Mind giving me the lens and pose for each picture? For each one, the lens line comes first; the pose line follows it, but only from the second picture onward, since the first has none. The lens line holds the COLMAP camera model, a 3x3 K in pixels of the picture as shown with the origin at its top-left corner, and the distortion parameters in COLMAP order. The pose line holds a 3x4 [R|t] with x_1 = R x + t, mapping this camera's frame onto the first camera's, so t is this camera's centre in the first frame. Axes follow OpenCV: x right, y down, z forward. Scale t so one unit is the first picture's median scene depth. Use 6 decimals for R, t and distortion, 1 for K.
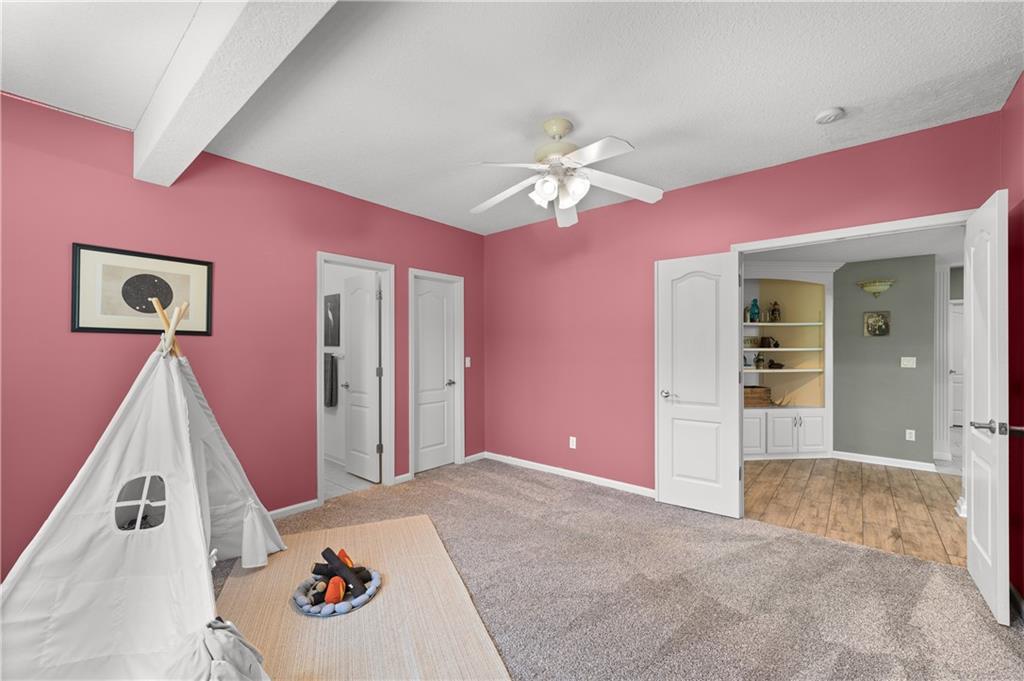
lens RADIAL K [[408.9, 0, 511.4], [0, 408.9, 345.6], [0, 0, 1]] dist [0.001122, -0.000596]
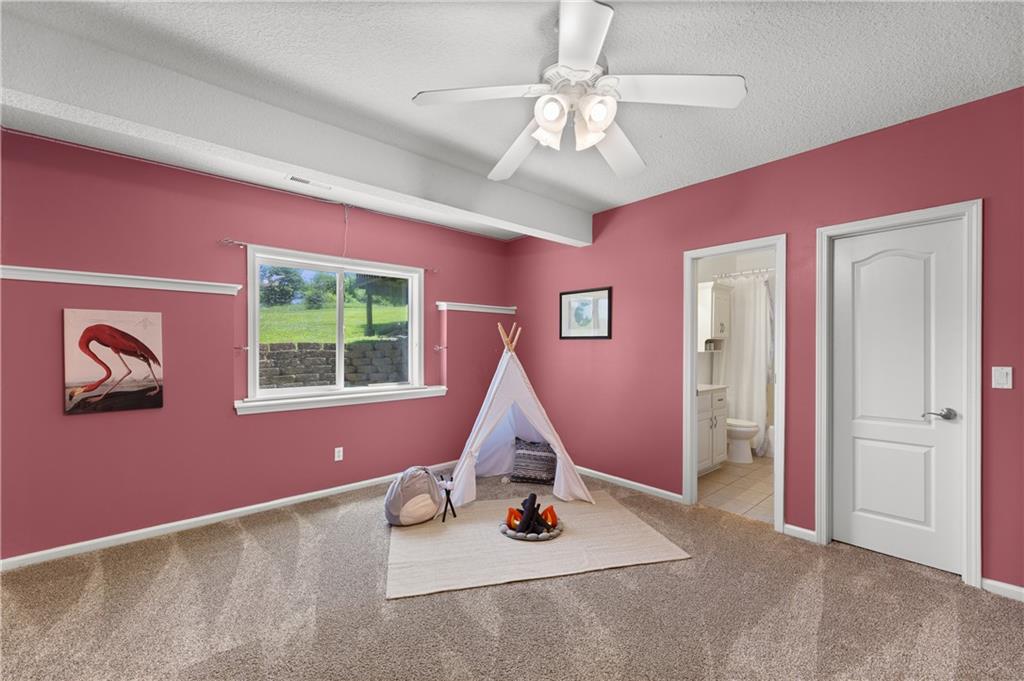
lens RADIAL K [[408.9, 0, 511.5], [0, 408.9, 346.1], [0, 0, 1]] dist [0.001122, -0.000596]
pose [[-0.142438, -0.006693, -0.989781, 0.503916], [0.005001, 0.999960, -0.007482, 0.007053], [0.989791, -0.006016, -0.142398, 0.612298]]
